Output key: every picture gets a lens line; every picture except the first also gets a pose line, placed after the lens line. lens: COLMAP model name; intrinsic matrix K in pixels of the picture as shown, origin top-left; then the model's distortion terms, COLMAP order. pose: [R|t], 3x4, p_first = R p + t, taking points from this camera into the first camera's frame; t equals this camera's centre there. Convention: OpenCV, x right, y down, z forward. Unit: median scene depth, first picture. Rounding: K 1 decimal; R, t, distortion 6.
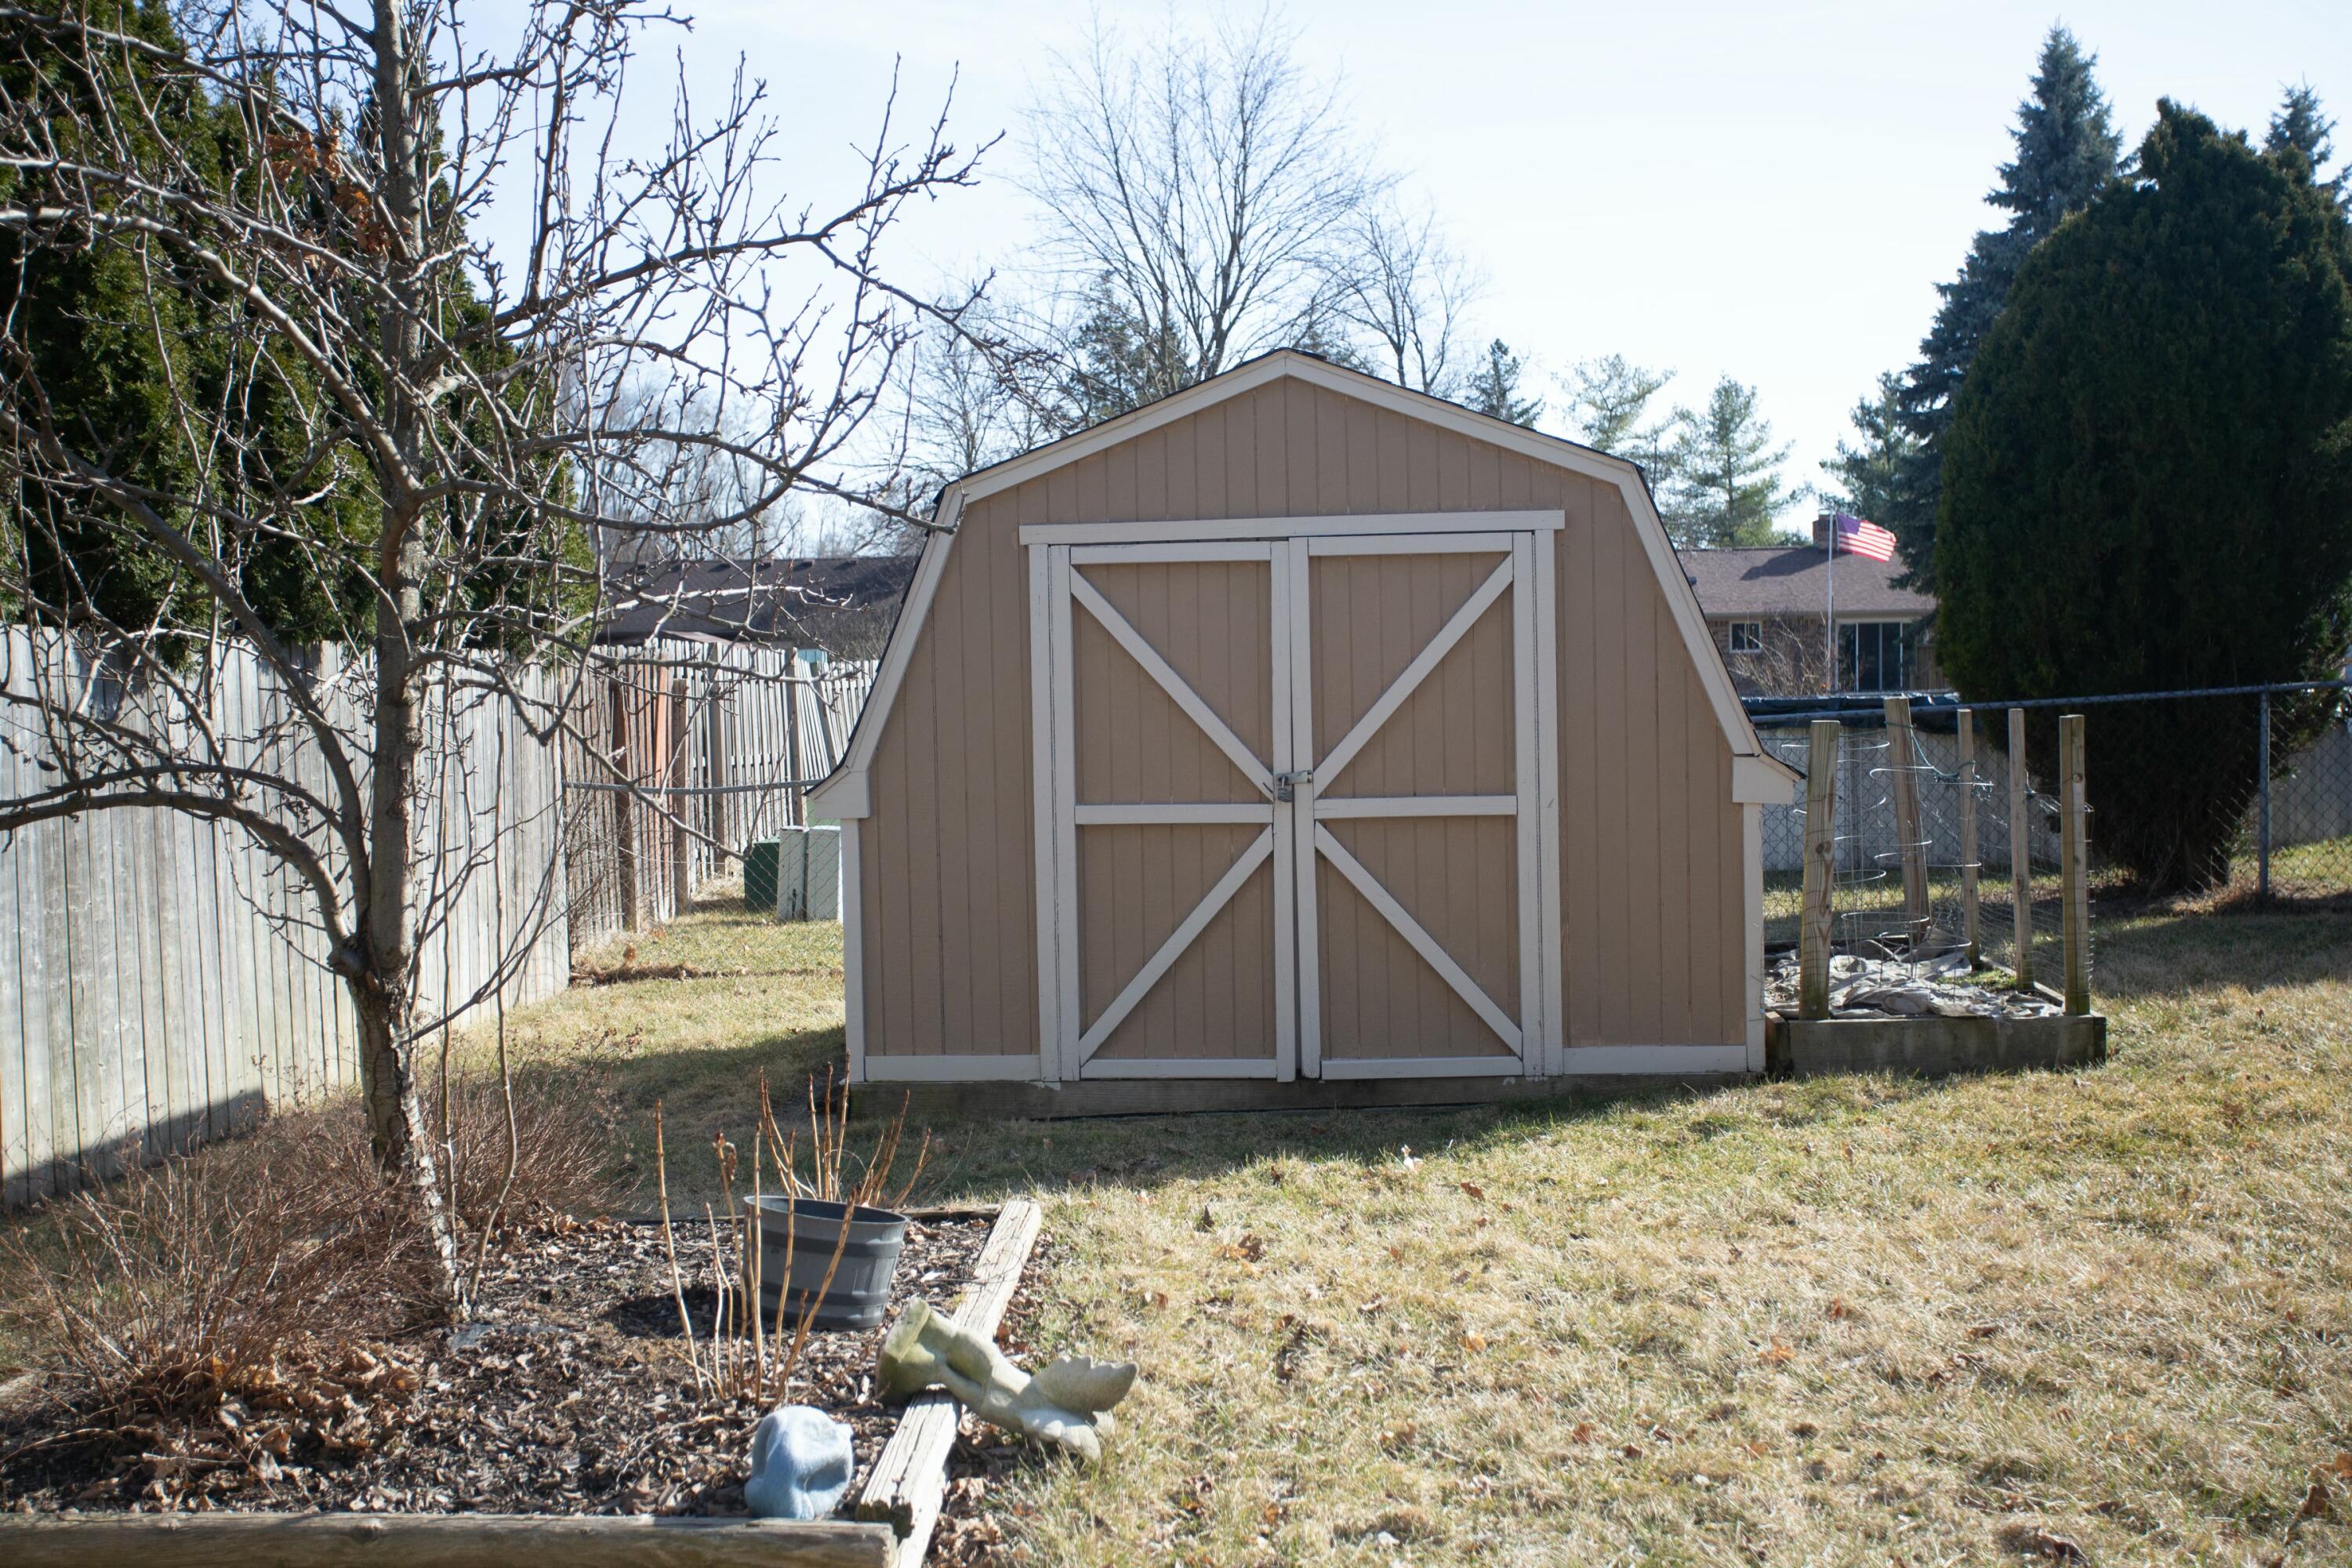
lens RADIAL K [[2695.1, 0, 1176.0], [0, 2695.1, 784.0], [0, 0, 1]] dist [0.105110, 0.037070]
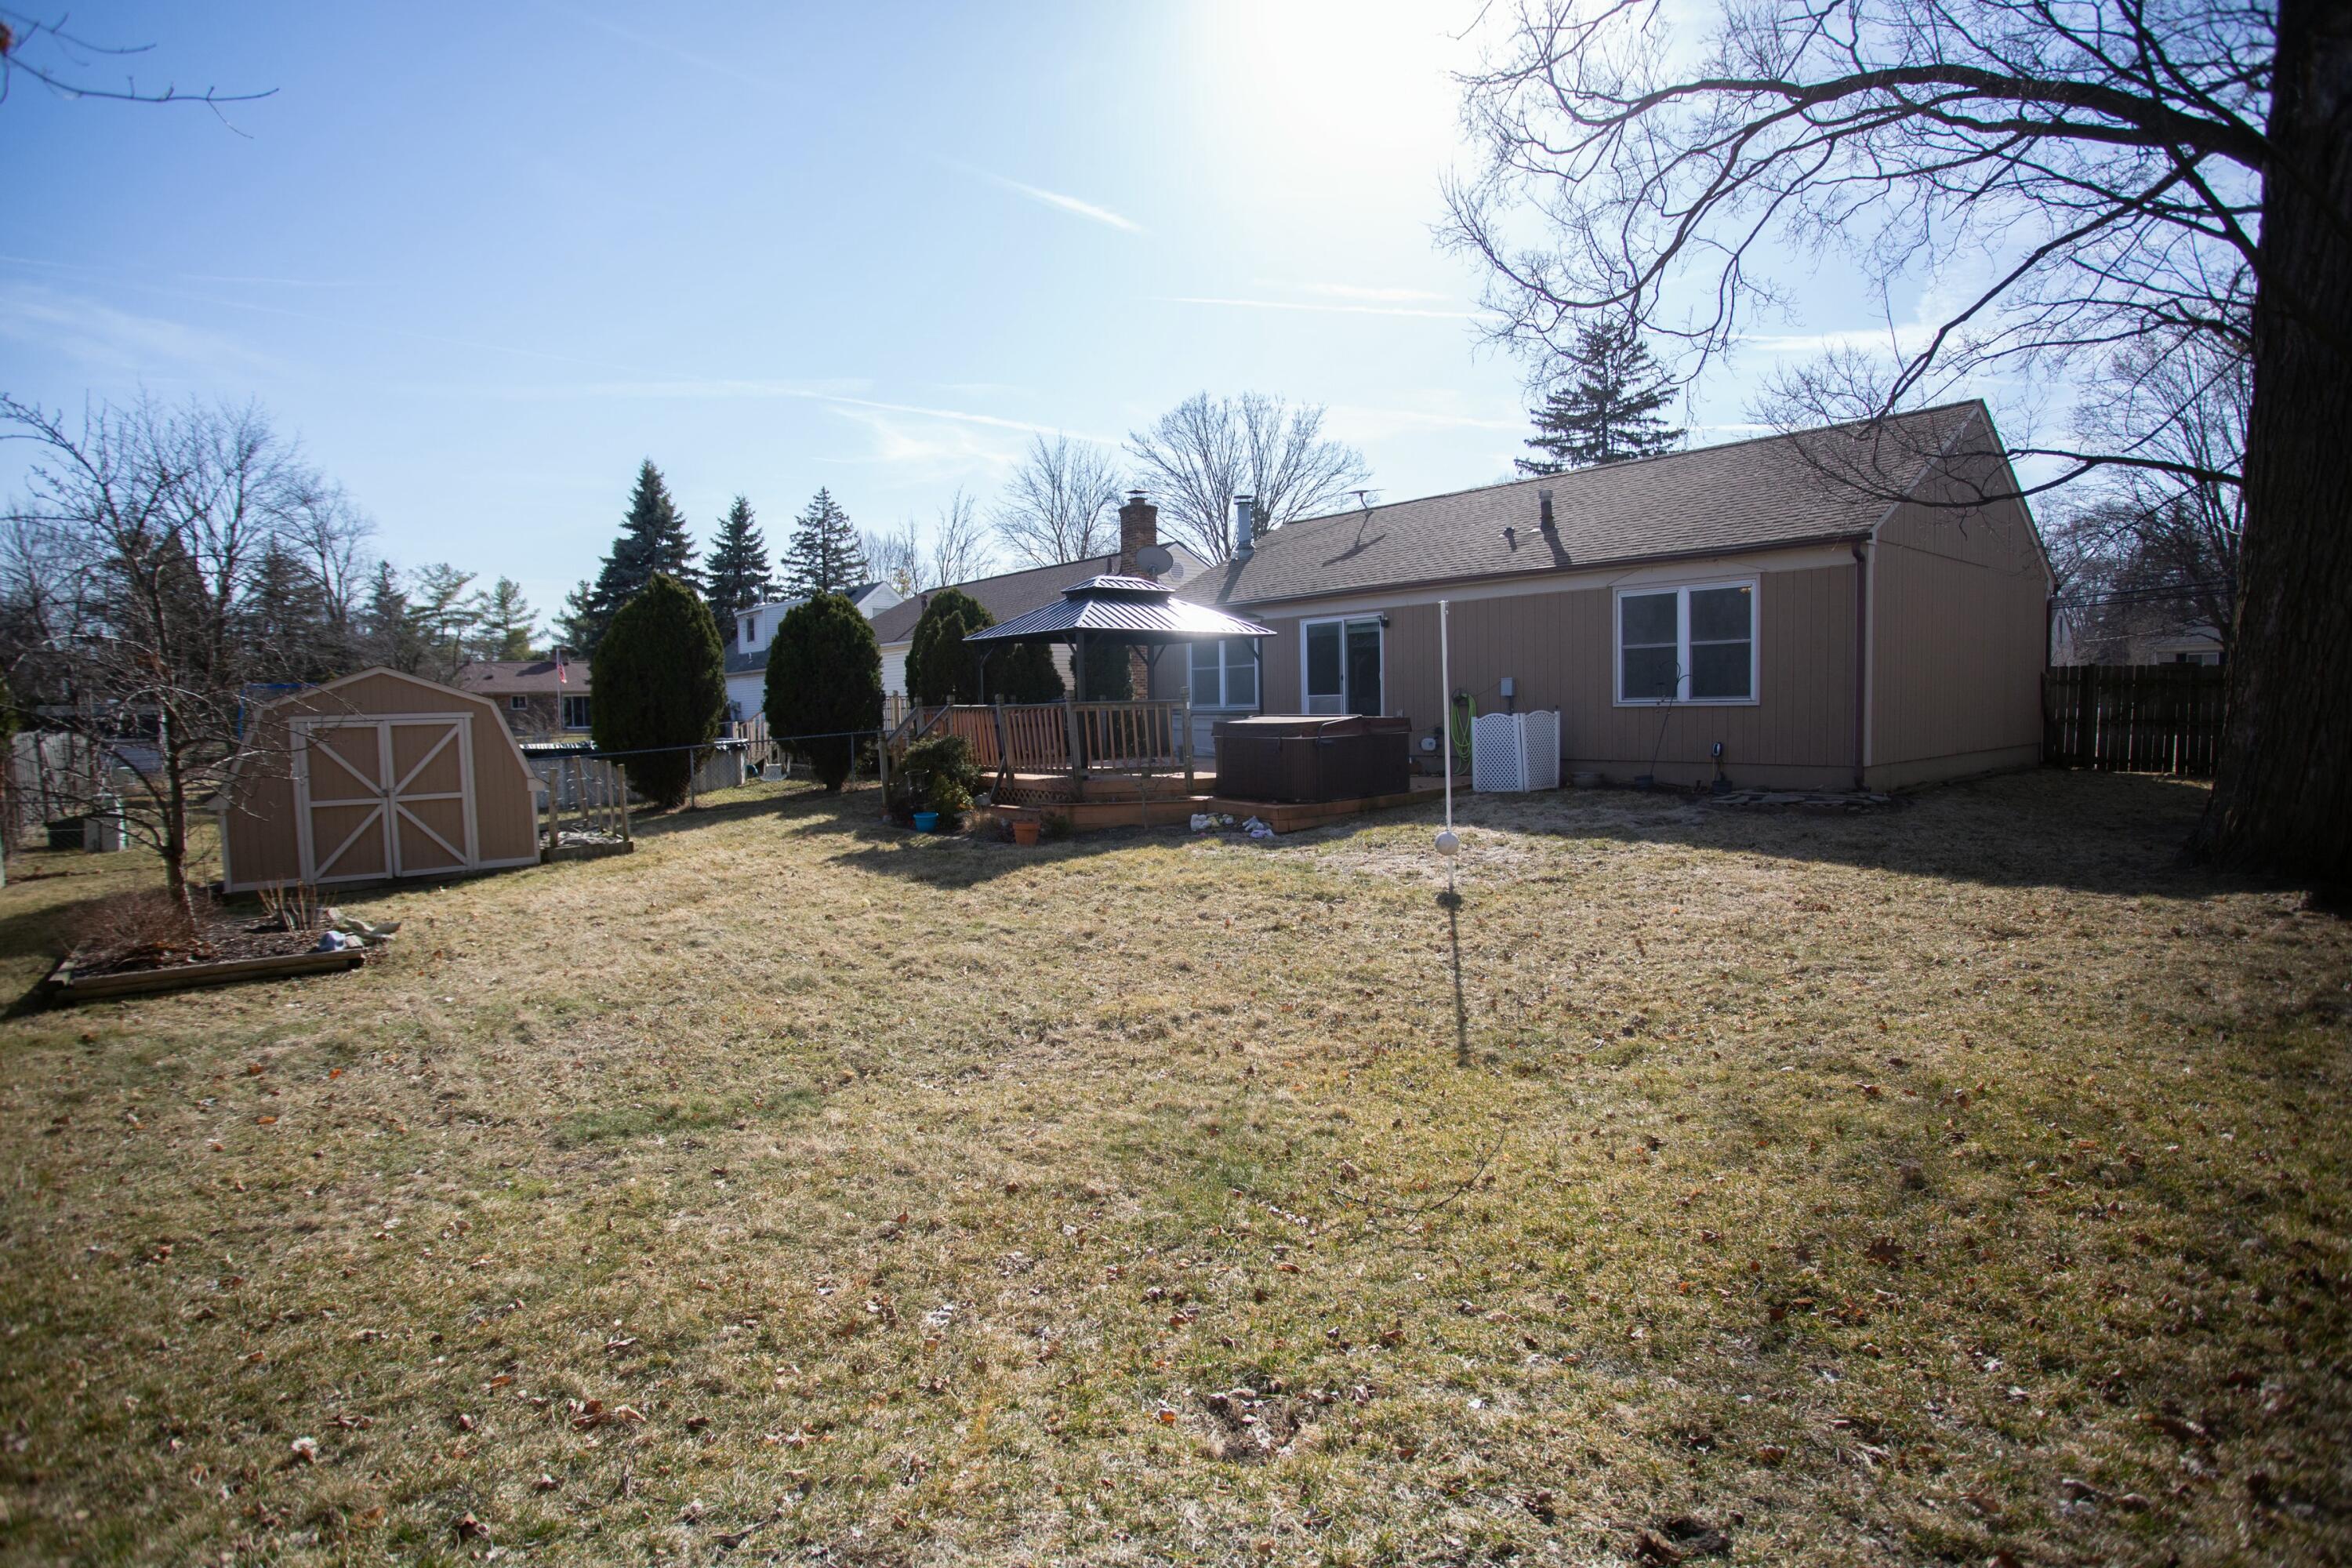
lens RADIAL K [[1130.1, 0, 1183.9], [0, 1130.1, 775.8], [0, 0, 1]] dist [-0.078612, 0.032413]
pose [[0.732274, -0.038797, 0.679904, -0.139883], [0.029960, 0.999245, 0.024751, -0.021362], [-0.680350, 0.002246, 0.732884, -0.614697]]
